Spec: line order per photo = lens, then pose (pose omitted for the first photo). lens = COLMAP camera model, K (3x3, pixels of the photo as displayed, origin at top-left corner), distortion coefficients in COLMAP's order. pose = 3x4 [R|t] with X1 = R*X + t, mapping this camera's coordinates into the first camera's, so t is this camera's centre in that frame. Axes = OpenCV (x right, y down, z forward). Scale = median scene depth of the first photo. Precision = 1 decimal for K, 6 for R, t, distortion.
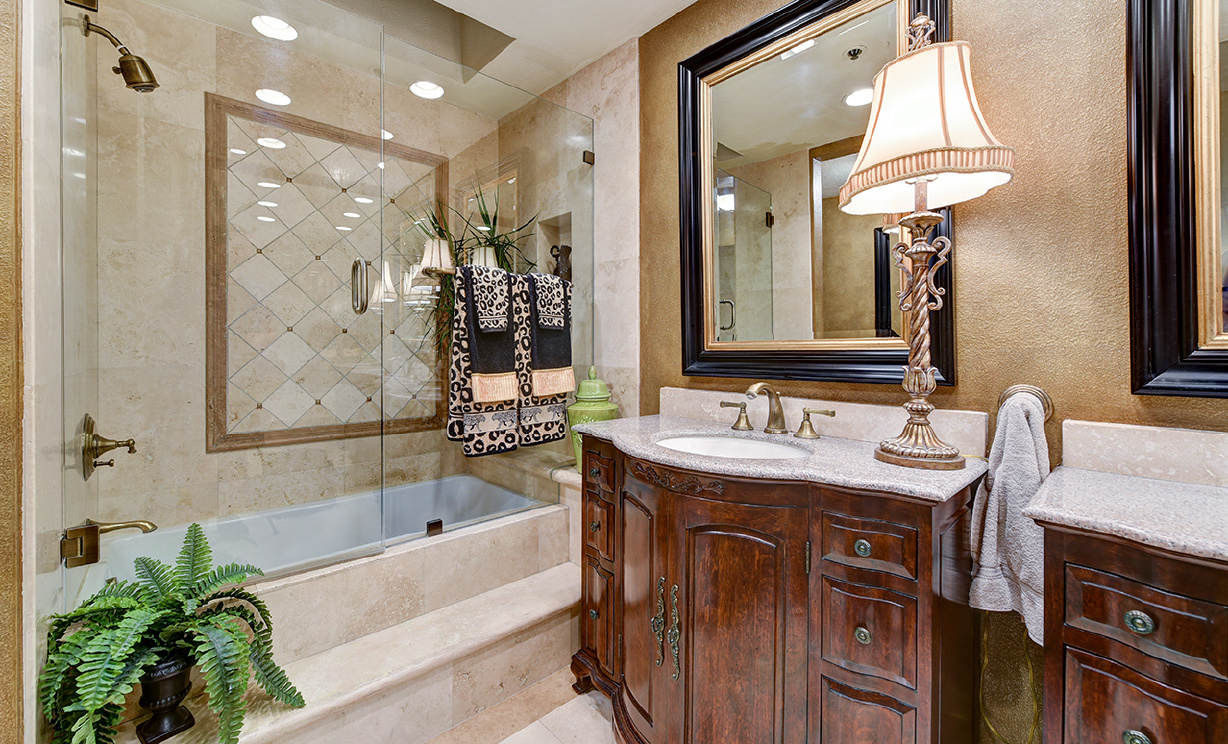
lens RADIAL K [[492.8, 0, 613.2], [0, 492.8, 355.4], [0, 0, 1]] dist [-0.008926, -0.000324]
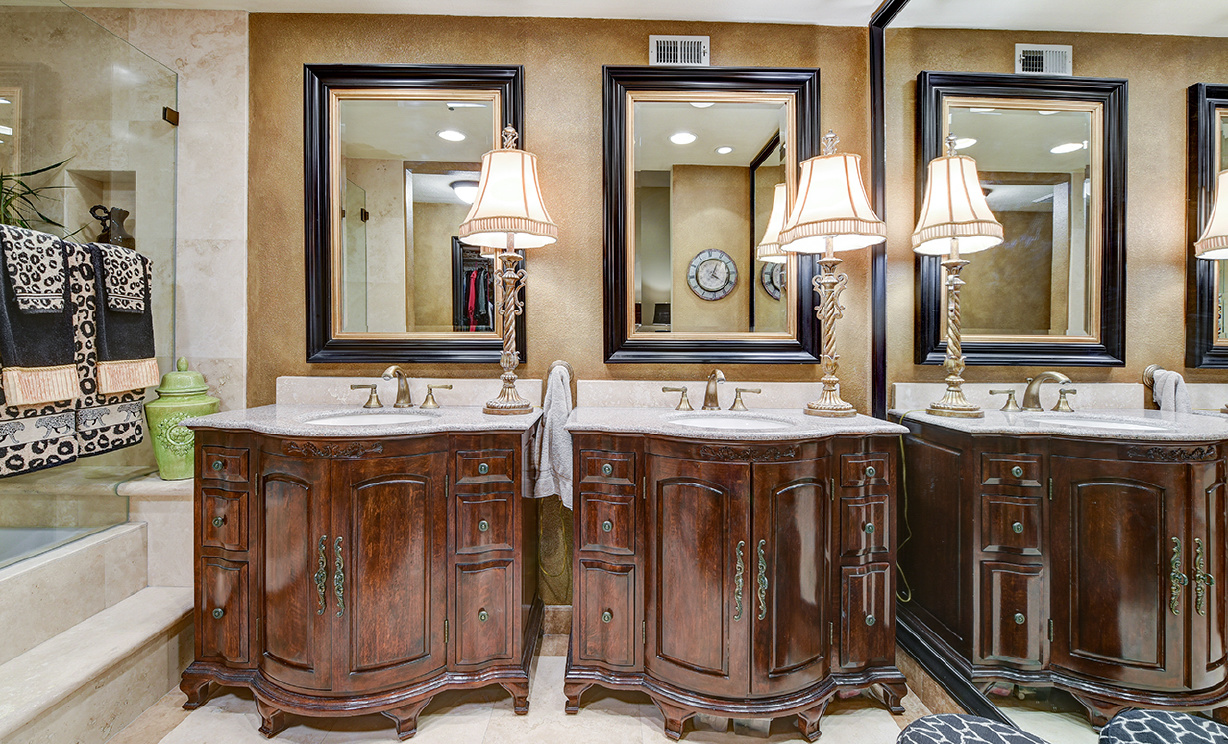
lens RADIAL K [[492.8, 0, 613.2], [0, 492.8, 355.4], [0, 0, 1]] dist [-0.008926, -0.000324]
pose [[0.668401, -0.016637, 0.743615, -0.201240], [0.000653, 0.999763, 0.021780, 0.001802], [-0.743801, -0.014072, 0.668253, -0.183033]]
